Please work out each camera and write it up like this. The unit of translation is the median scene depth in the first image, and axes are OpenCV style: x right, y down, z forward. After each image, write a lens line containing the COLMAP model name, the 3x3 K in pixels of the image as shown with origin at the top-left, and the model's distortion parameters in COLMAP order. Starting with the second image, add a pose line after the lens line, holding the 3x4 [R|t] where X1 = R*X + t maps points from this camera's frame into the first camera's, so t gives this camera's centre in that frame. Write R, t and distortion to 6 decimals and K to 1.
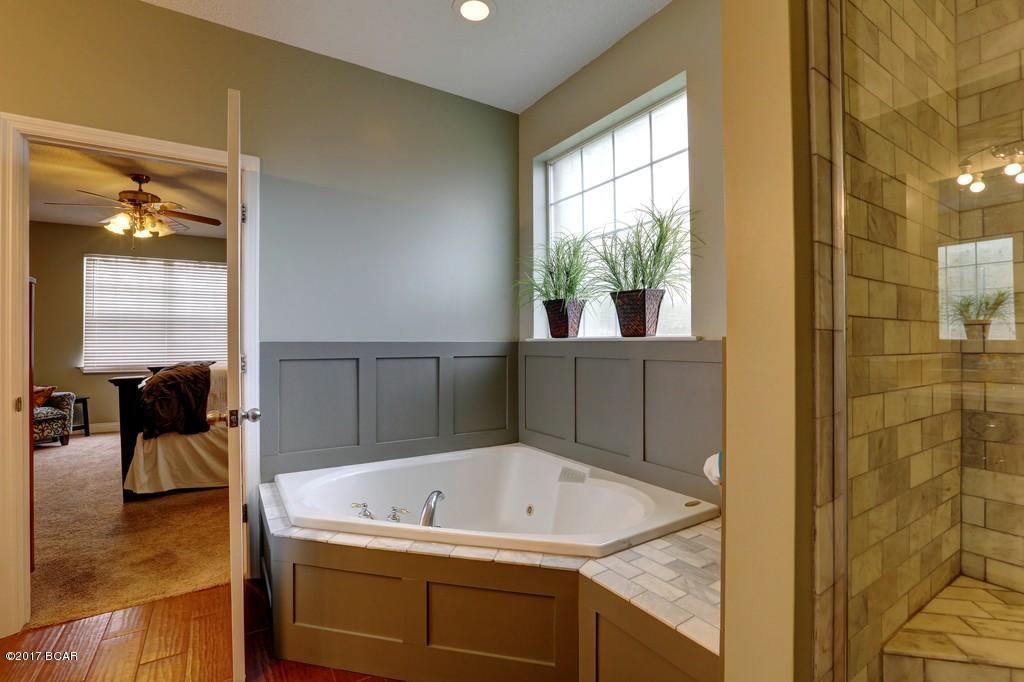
lens RADIAL K [[465.6, 0, 514.1], [0, 465.6, 341.0], [0, 0, 1]] dist [-0.036497, 0.002466]
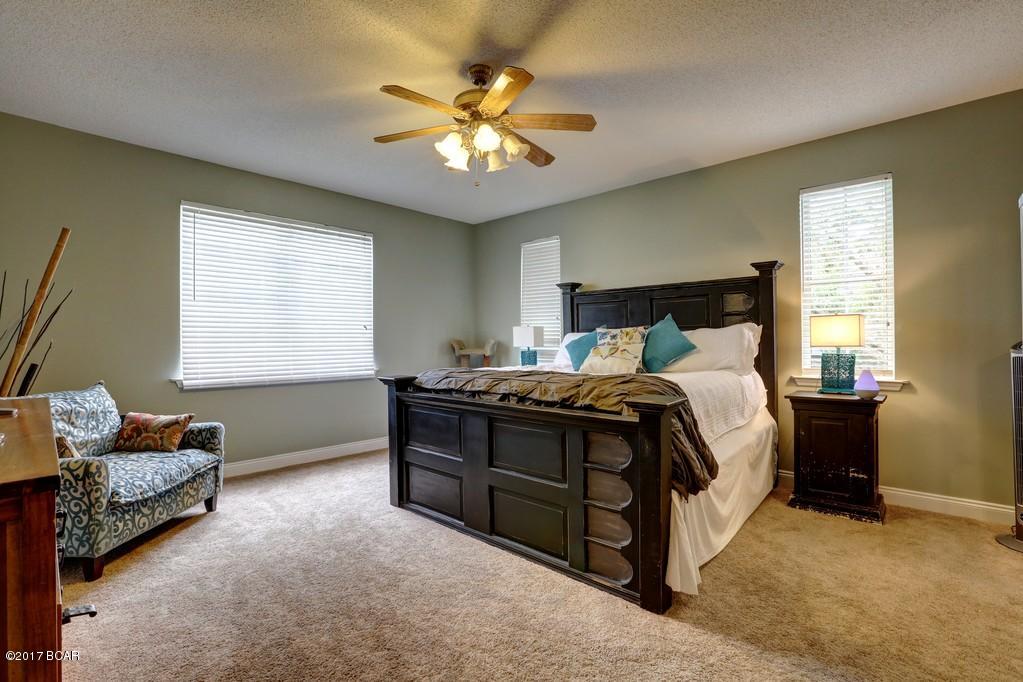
lens RADIAL K [[465.1, 0, 509.8], [0, 465.1, 340.9], [0, 0, 1]] dist [-0.036497, 0.002466]
pose [[0.967773, 0.003008, 0.251806, -0.769531], [-0.001365, 0.999977, -0.006700, 0.008460], [-0.251820, 0.006140, 0.967755, 0.307871]]
